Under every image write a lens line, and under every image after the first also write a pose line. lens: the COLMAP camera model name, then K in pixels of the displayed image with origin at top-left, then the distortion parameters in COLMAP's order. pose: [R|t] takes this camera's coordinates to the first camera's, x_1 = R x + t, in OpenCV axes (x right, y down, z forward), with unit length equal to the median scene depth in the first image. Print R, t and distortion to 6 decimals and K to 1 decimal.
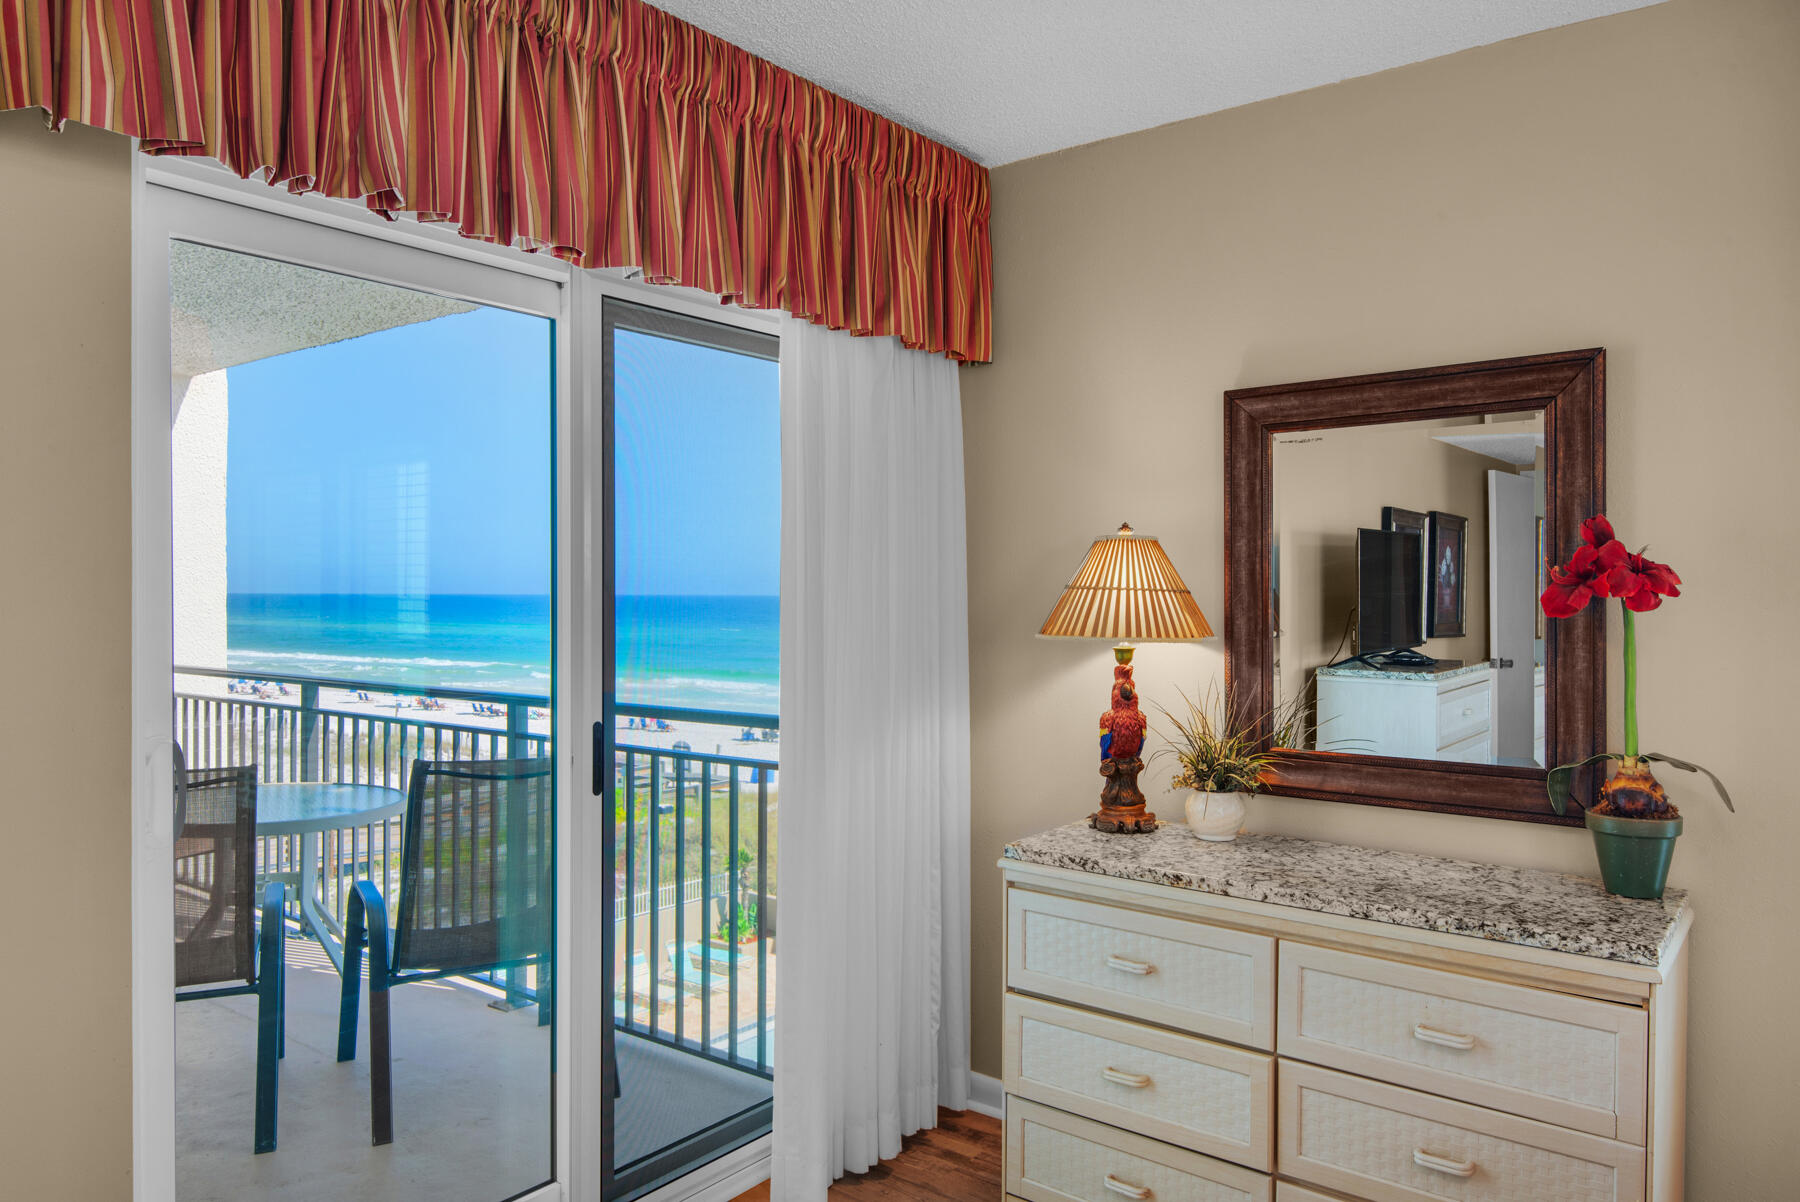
lens RADIAL K [[1236.0, 0, 896.9], [0, 1236.0, 596.3], [0, 0, 1]] dist [0.011097, 0.000401]
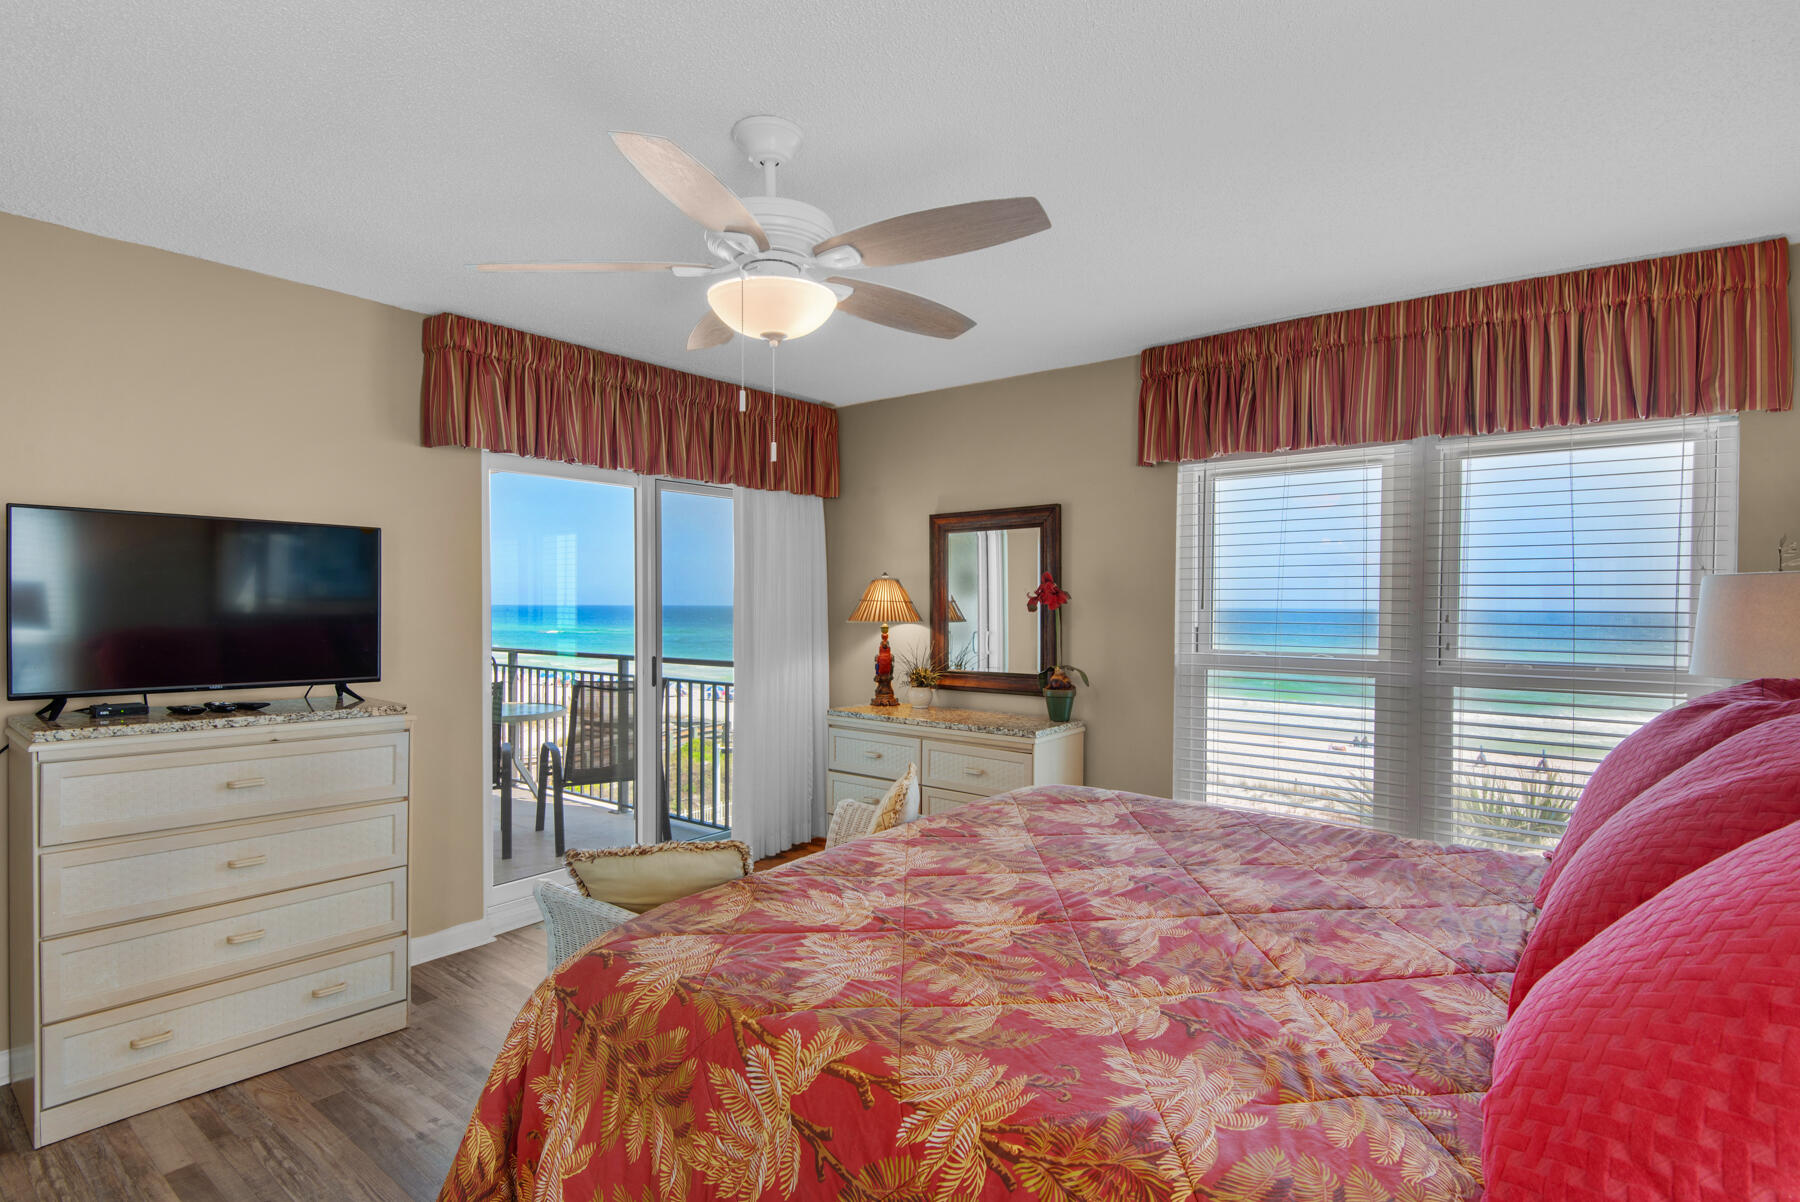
lens RADIAL K [[890.9, 0, 897.1], [0, 890.9, 611.2], [0, 0, 1]] dist [0.034635, 0.000009]
pose [[0.999986, -0.001588, -0.005036, 0.214502], [0.001611, 0.999988, 0.004711, 0.005176], [0.005028, -0.004719, 0.999976, -0.659466]]
